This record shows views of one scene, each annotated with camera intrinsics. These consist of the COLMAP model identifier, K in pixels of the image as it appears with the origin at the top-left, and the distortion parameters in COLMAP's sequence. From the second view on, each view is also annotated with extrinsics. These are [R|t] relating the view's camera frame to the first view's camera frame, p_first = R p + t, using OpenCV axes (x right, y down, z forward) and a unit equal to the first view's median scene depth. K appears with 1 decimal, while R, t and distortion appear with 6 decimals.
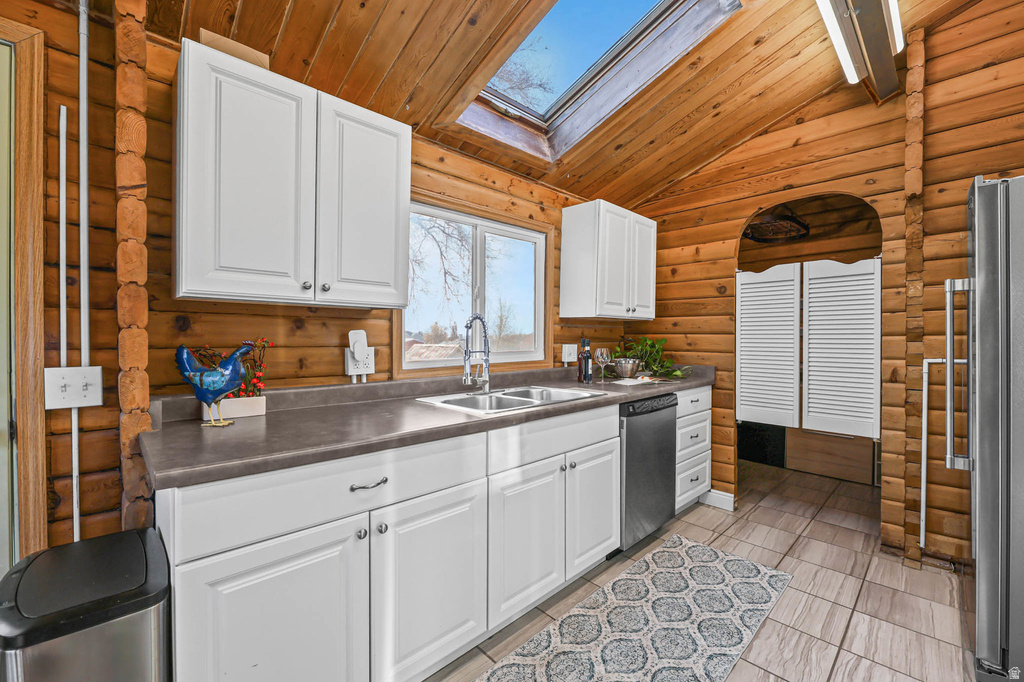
lens RADIAL K [[420.1, 0, 518.0], [0, 420.1, 342.0], [0, 0, 1]] dist [0.002102, -0.002158]
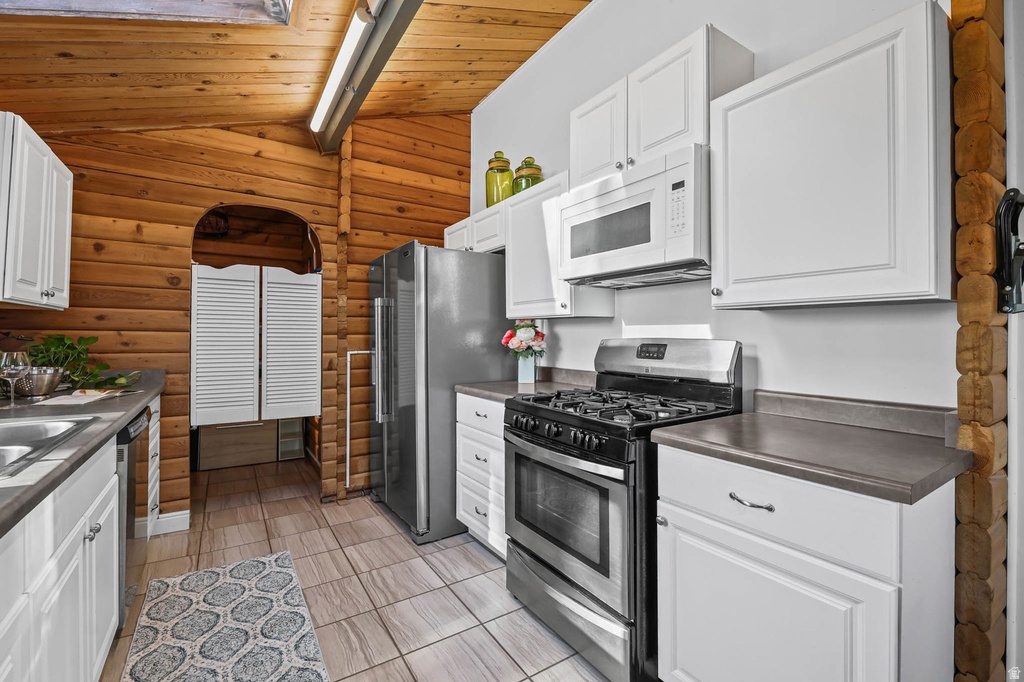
lens RADIAL K [[420.1, 0, 512.4], [0, 420.1, 333.3], [0, 0, 1]] dist [0.002102, -0.002158]
pose [[0.226403, 0.008454, 0.973997, -0.243417], [0.005262, 0.999937, -0.009902, -0.002939], [-0.974019, 0.007367, 0.226344, 0.138326]]
